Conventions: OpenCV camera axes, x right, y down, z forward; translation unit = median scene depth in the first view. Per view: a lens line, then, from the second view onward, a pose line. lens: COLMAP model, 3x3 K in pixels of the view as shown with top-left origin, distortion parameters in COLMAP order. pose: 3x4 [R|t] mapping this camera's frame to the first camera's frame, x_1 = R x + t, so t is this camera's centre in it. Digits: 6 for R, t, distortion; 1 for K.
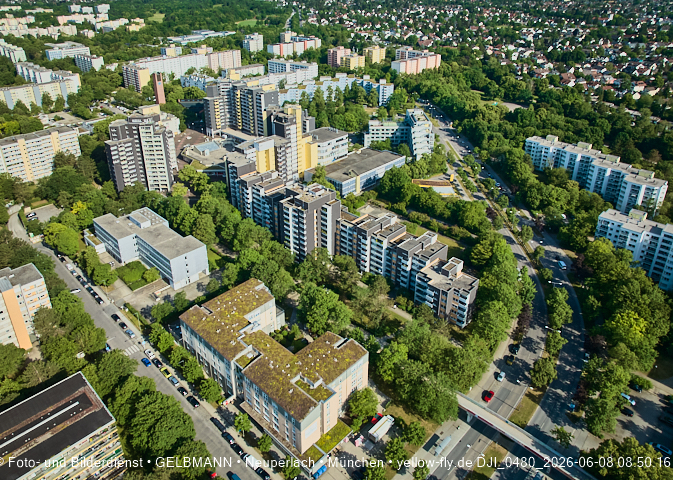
lens RADIAL K [[489.7, 0, 323.6], [0, 489.7, 180.6], [0, 0, 1]] dist [-0.027018, 0.011988]
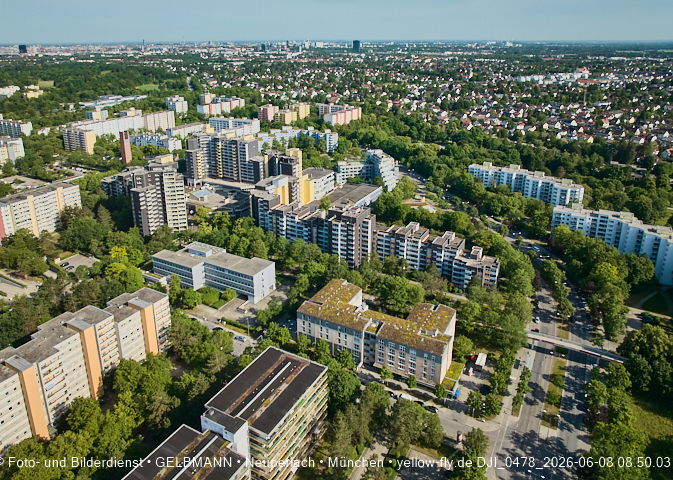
lens RADIAL K [[489.7, 0, 323.6], [0, 489.7, 180.6], [0, 0, 1]] dist [-0.027018, 0.011988]
pose [[0.966304, -0.071059, 0.247402, -0.304624], [0.100633, 0.988934, -0.109008, 0.059196], [-0.236918, 0.130232, 0.962761, -0.132175]]
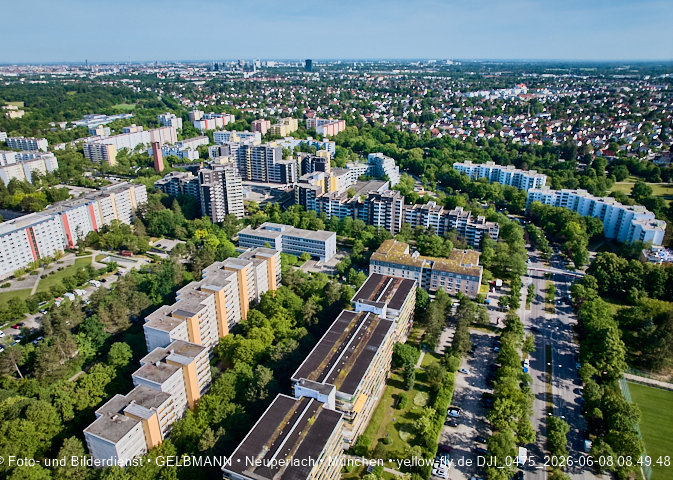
lens RADIAL K [[465.3, 0, 328.0], [0, 465.3, 247.9], [0, 0, 1]] dist [-0.026380, 0.008303]
pose [[0.929319, -0.141080, 0.341266, -0.582315], [0.146367, 0.989176, 0.010346, 0.122291], [-0.339032, 0.040336, 0.939910, -0.274669]]
